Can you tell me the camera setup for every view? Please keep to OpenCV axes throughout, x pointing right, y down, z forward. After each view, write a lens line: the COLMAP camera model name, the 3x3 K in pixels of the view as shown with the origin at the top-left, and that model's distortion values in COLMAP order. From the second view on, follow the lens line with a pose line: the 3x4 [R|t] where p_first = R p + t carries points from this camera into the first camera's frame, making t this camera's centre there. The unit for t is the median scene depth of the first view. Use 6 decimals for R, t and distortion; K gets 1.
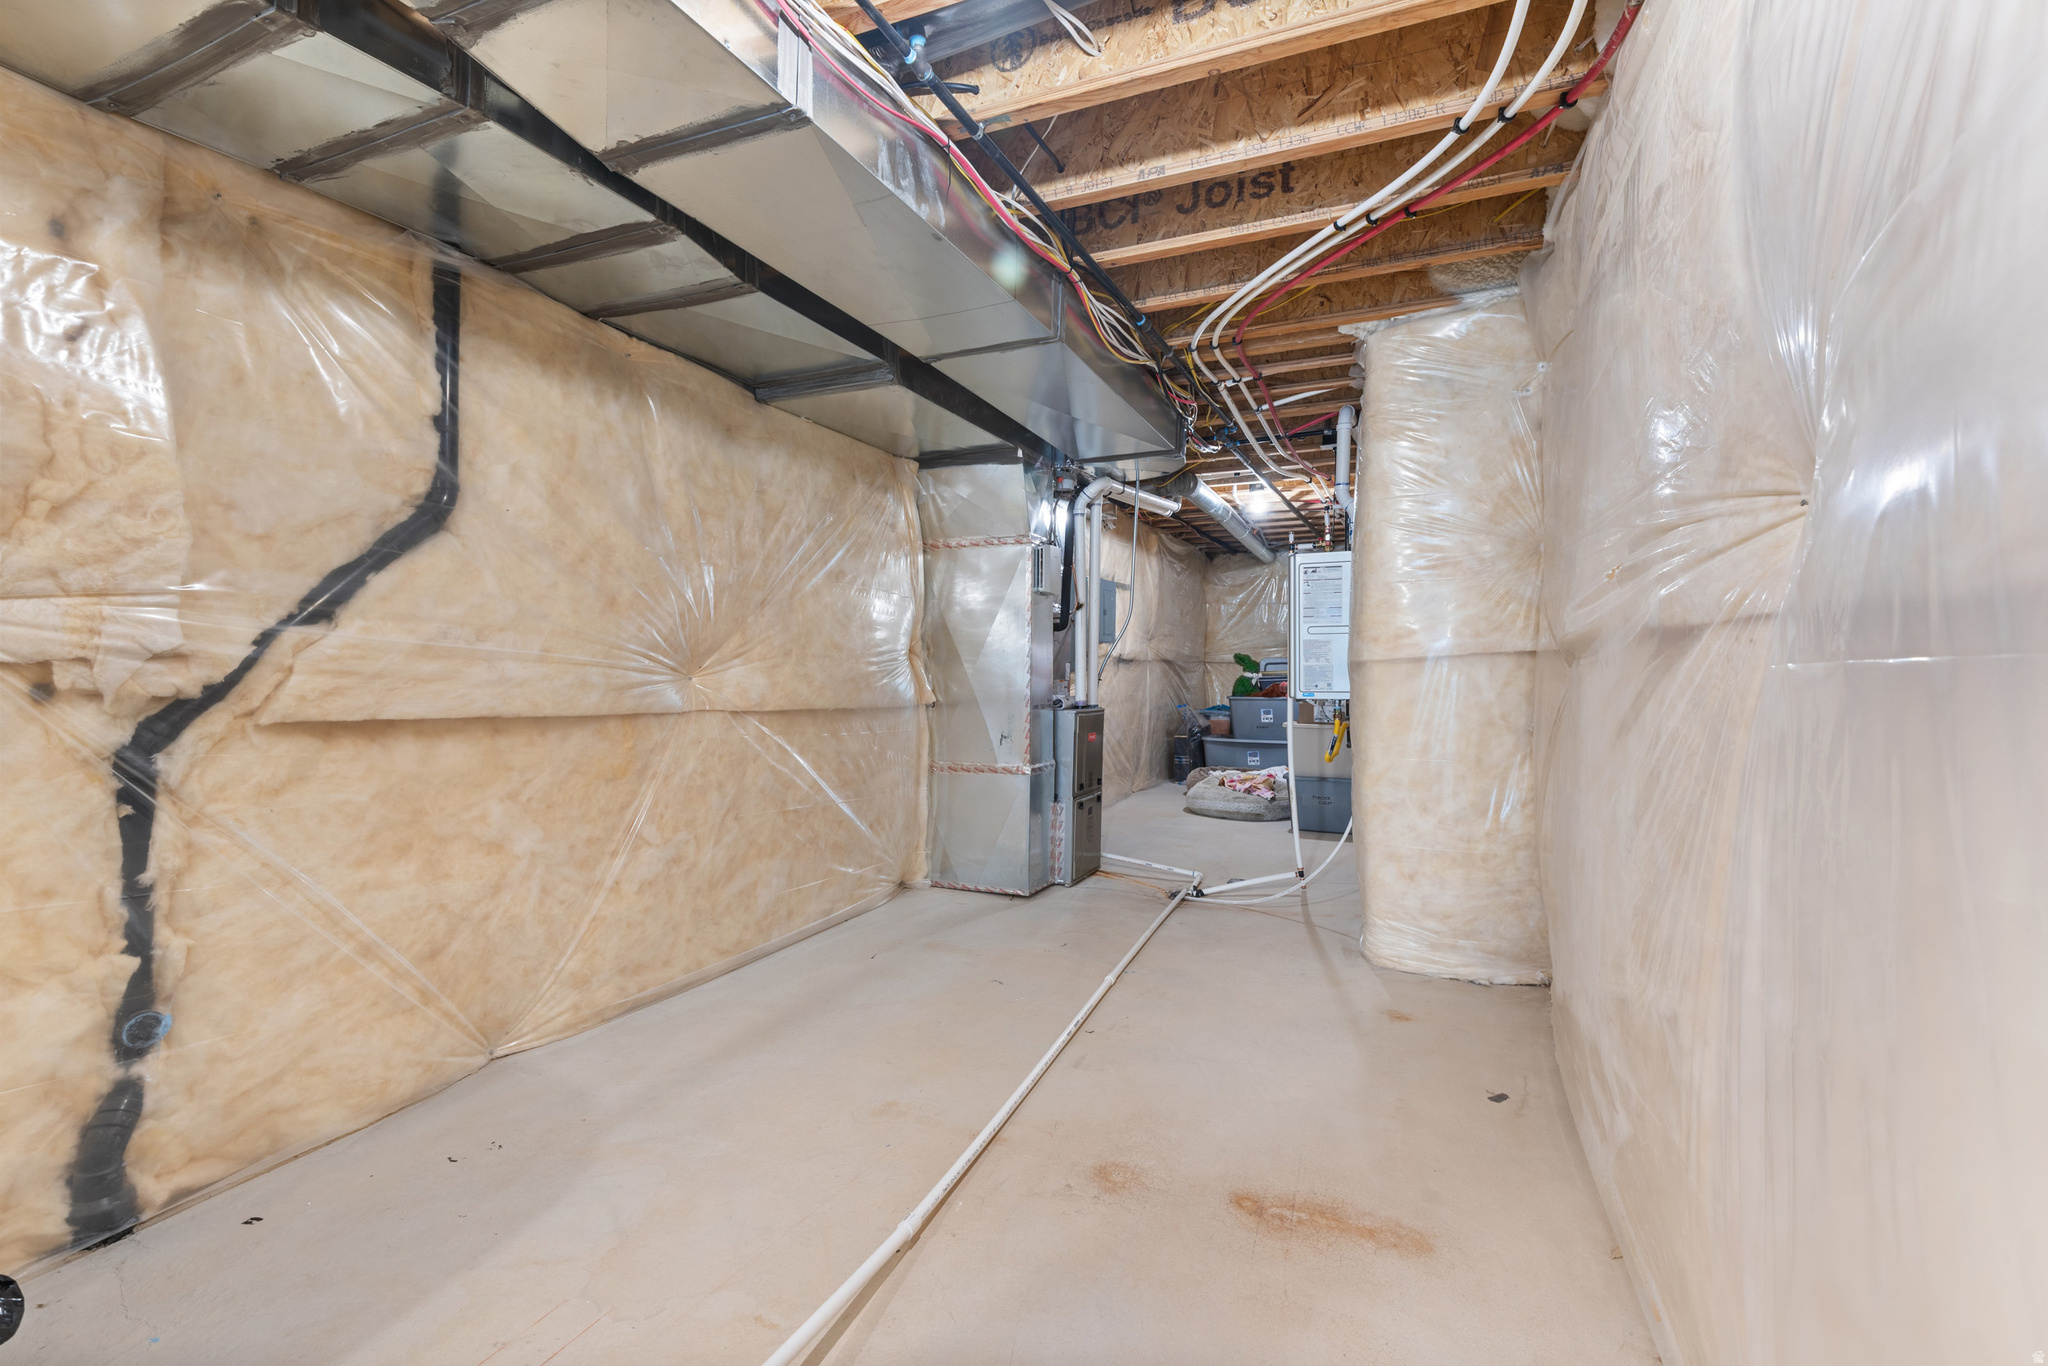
lens RADIAL K [[915.8, 0, 1029.8], [0, 915.8, 673.6], [0, 0, 1]] dist [0.012054, -0.003838]
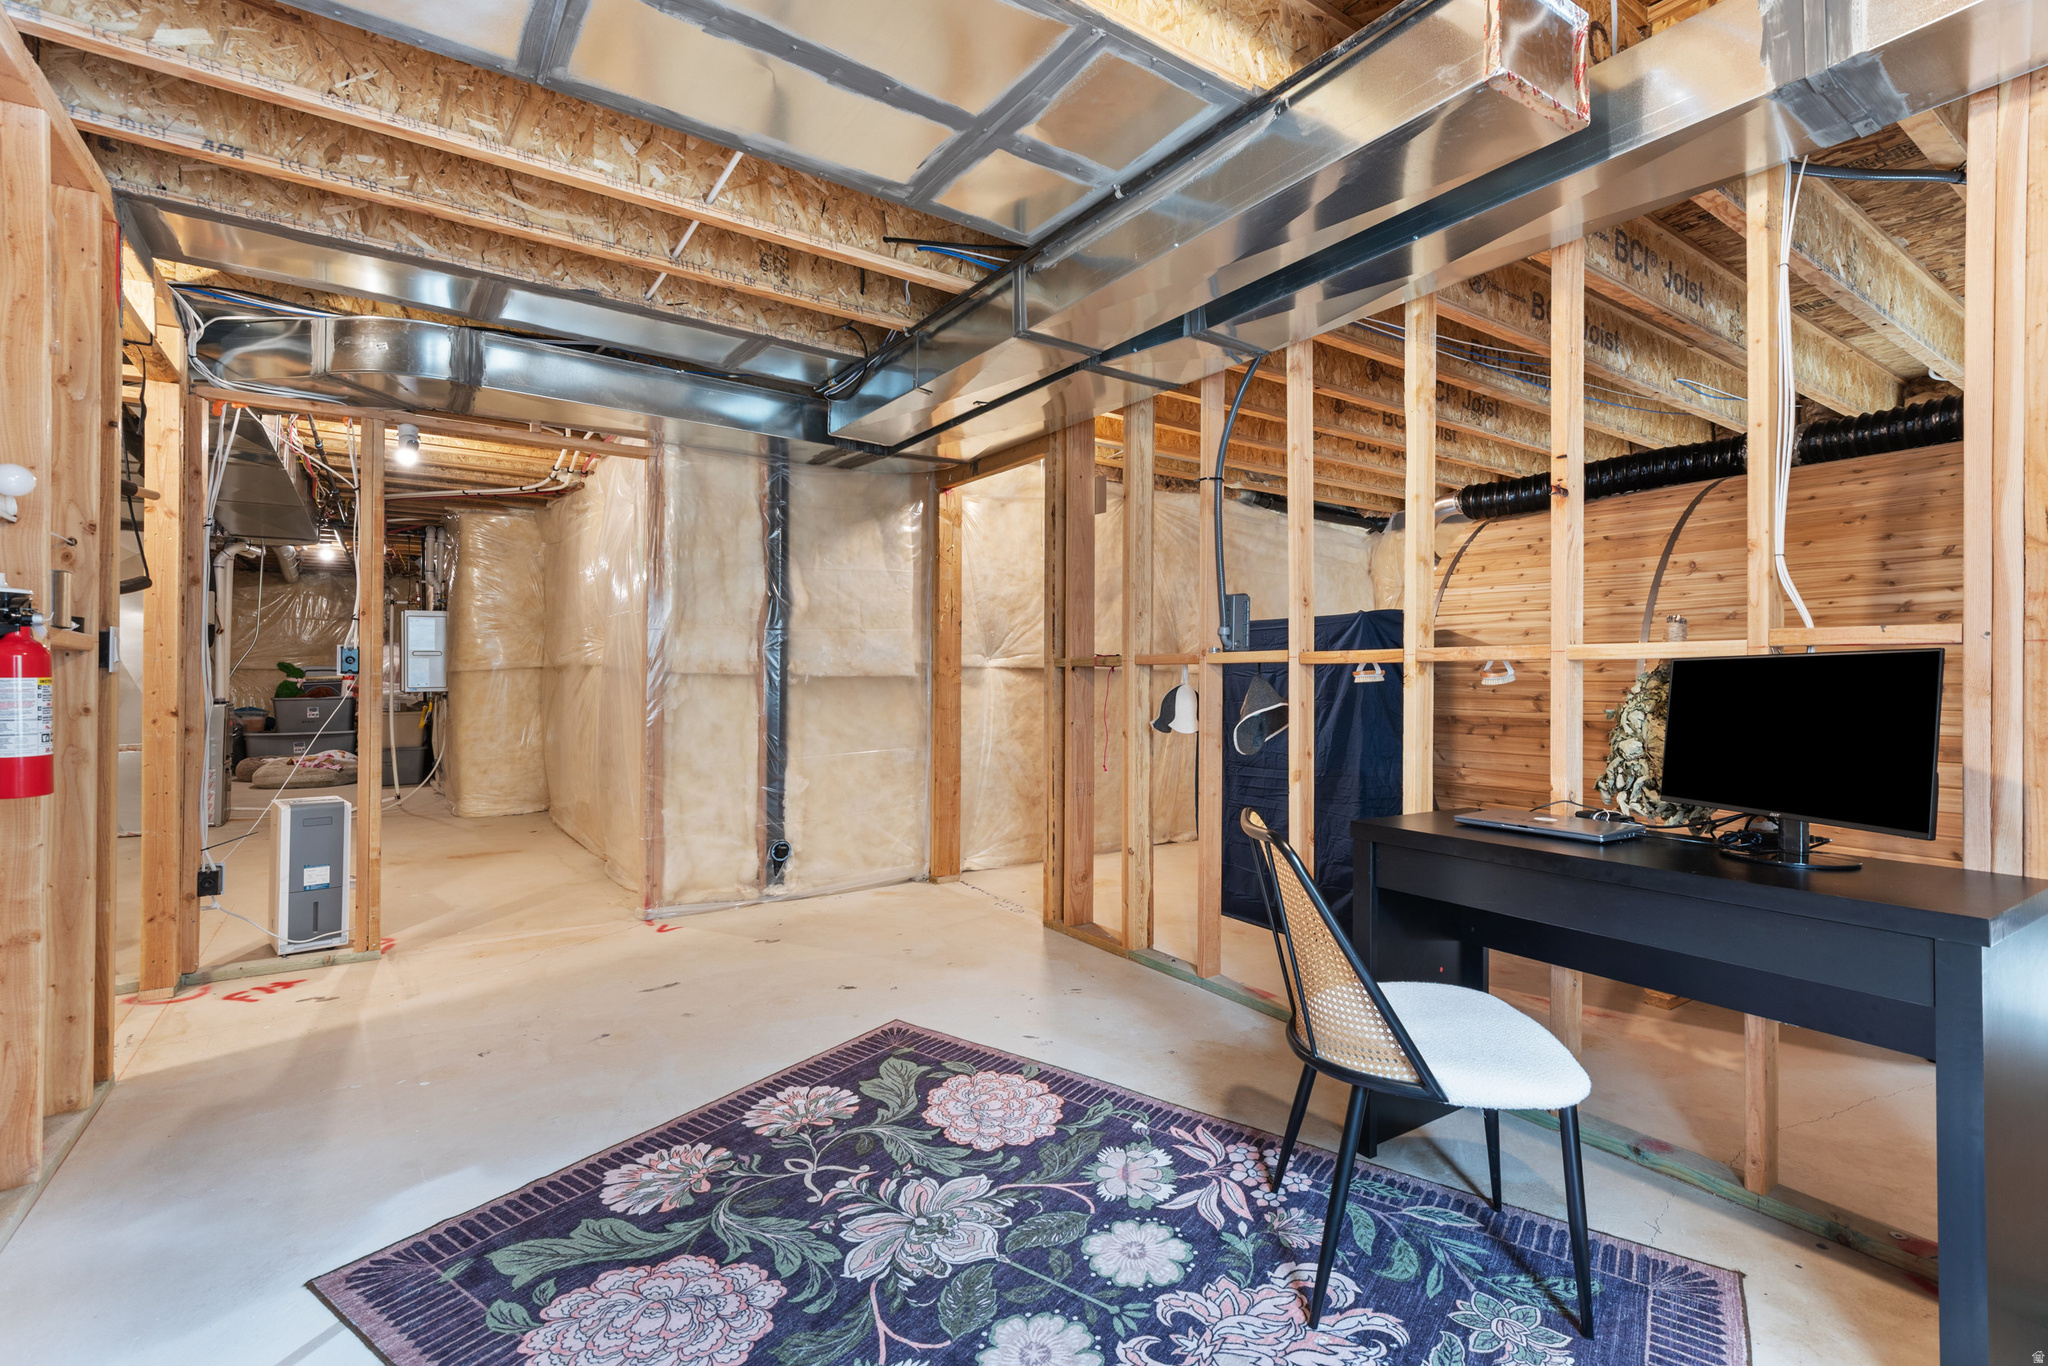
lens RADIAL K [[915.8, 0, 1029.2], [0, 915.8, 676.4], [0, 0, 1]] dist [0.012054, -0.003838]
pose [[0.519628, -0.000748, 0.854392, -0.765942], [0.003545, 0.999993, -0.001280, 0.004782], [-0.854385, 0.003694, 0.519627, -1.215152]]
